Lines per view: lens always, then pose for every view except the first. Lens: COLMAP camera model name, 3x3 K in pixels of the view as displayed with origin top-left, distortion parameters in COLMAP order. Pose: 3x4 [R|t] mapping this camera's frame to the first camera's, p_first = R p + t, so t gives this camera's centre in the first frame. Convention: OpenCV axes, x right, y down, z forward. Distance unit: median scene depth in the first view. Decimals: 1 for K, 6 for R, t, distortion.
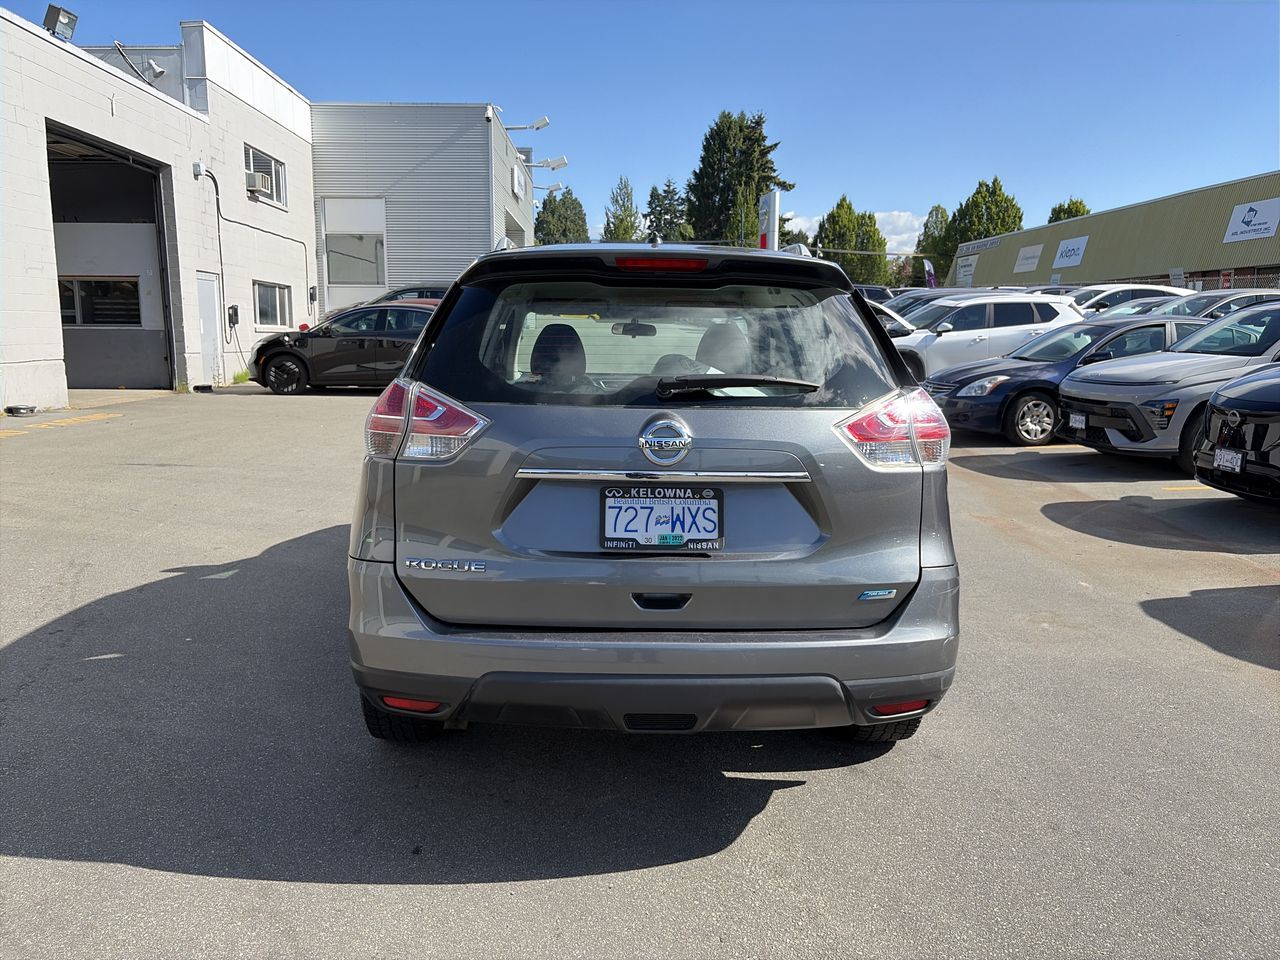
lens RADIAL K [[978.8, 0, 639.7], [0, 978.8, 467.4], [0, 0, 1]] dist [0.033274, -0.032057]
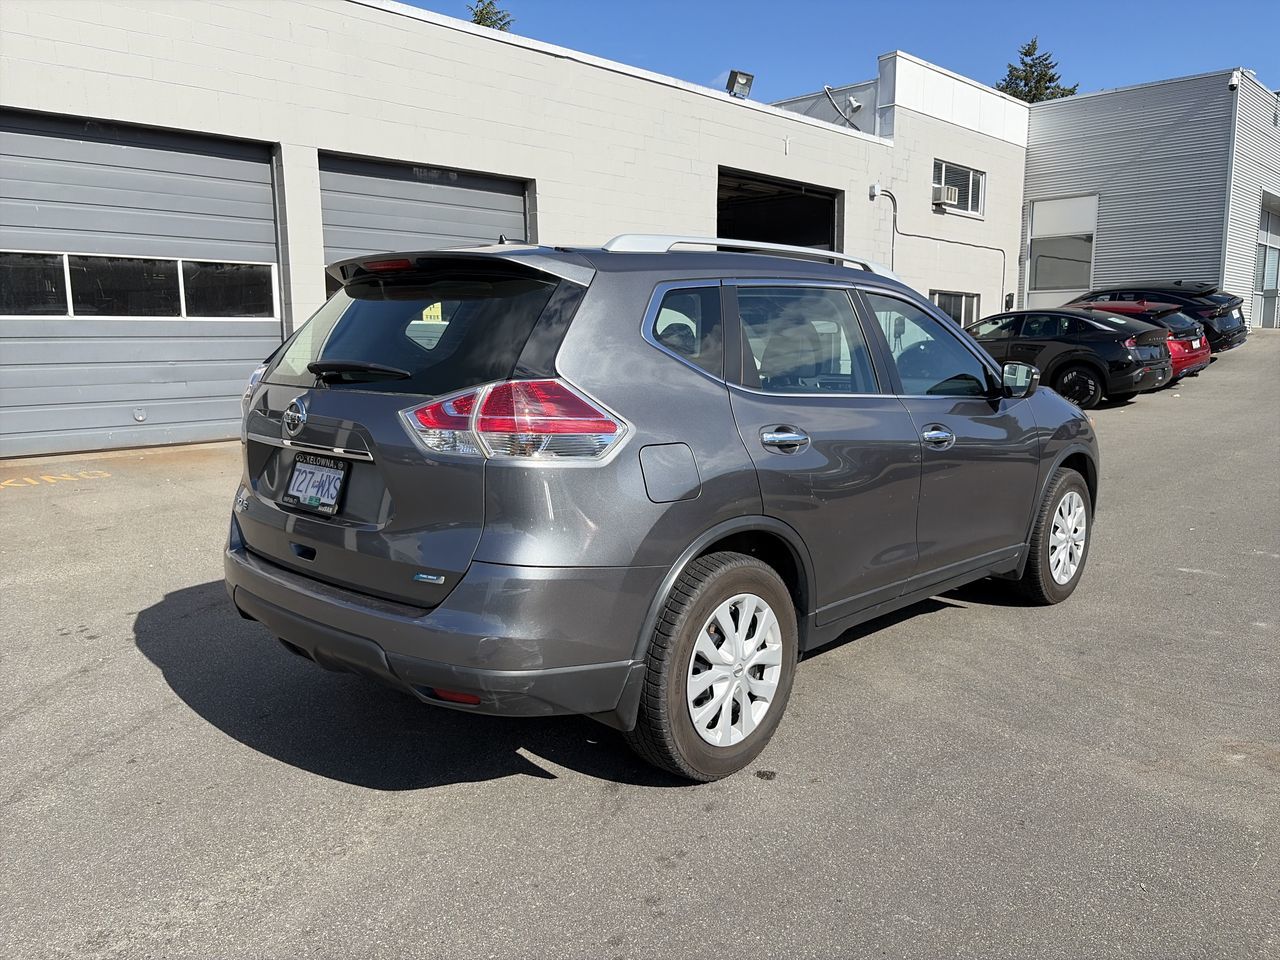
lens RADIAL K [[976.2, 0, 637.4], [0, 976.2, 479.1], [0, 0, 1]] dist [0.020883, -0.007183]
pose [[0.700324, 0.093475, -0.707679, 0.156245], [-0.091875, 0.994947, 0.040499, -0.004968], [0.707888, 0.036655, 0.705373, 0.060750]]
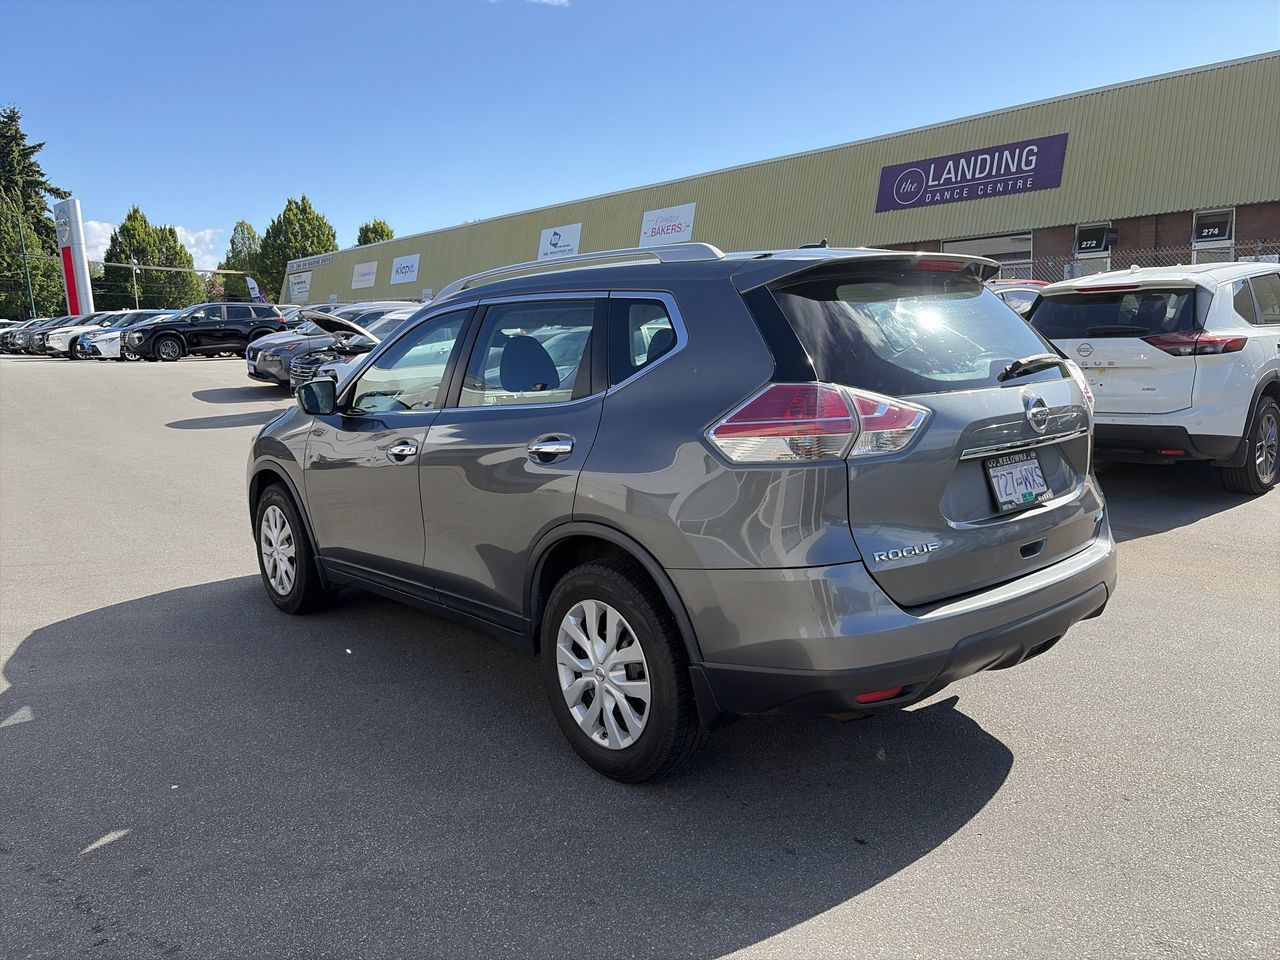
lens RADIAL K [[970.2, 0, 633.2], [0, 970.2, 488.0], [0, 0, 1]] dist [0.037867, -0.035204]
pose [[0.779484, -0.139842, 0.610614, -0.145994], [0.137020, 0.989222, 0.051636, -0.008708], [-0.611254, 0.043417, 0.790243, 0.049069]]
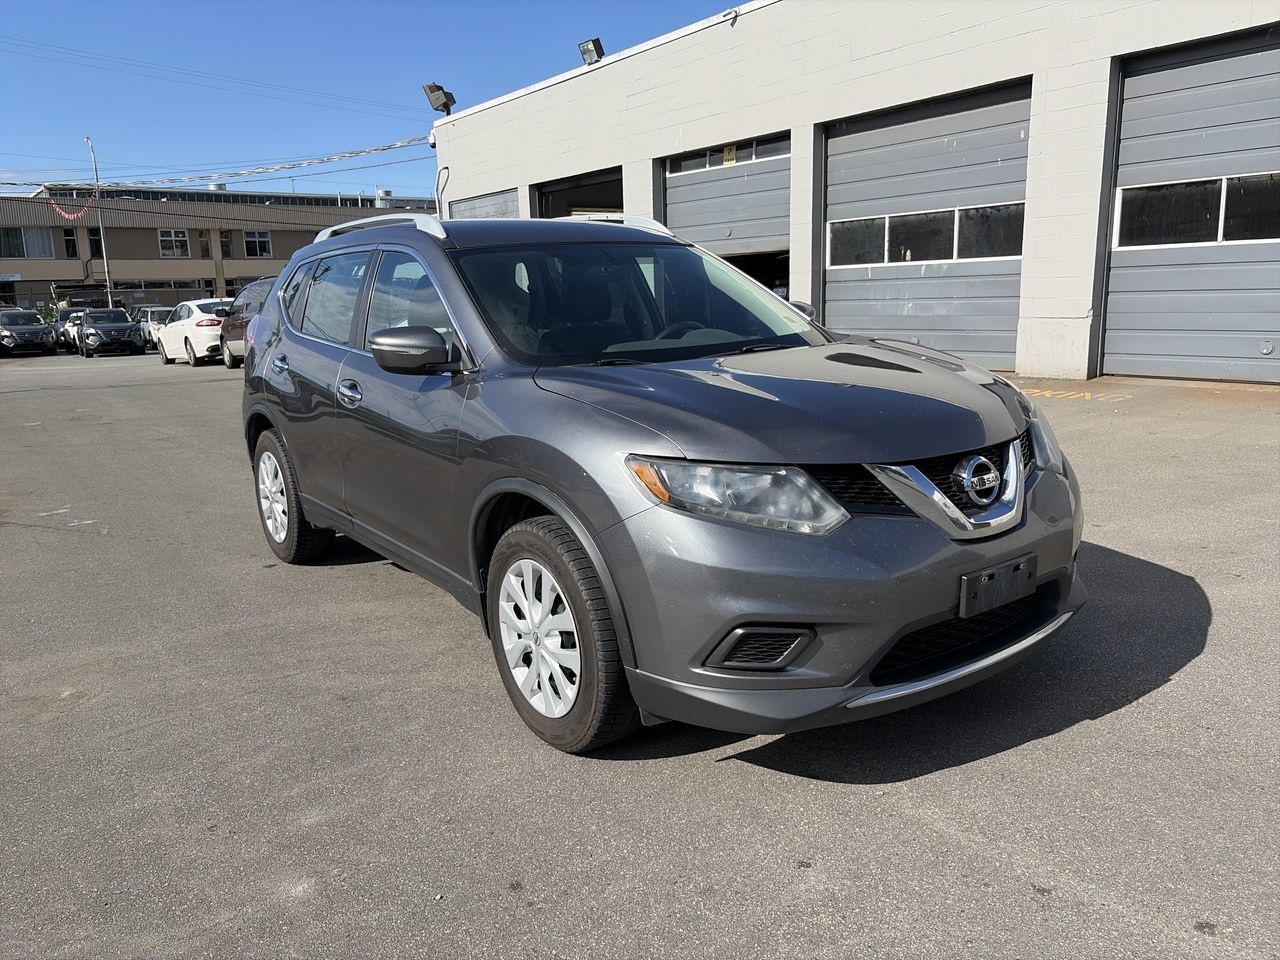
lens RADIAL K [[976.5, 0, 646.1], [0, 976.5, 481.5], [0, 0, 1]] dist [0.022888, 0.000813]
pose [[-0.825273, 0.130207, -0.549519, 0.117639], [-0.054411, 0.950197, 0.306862, -0.063918], [0.562107, 0.283145, -0.777087, 0.473212]]
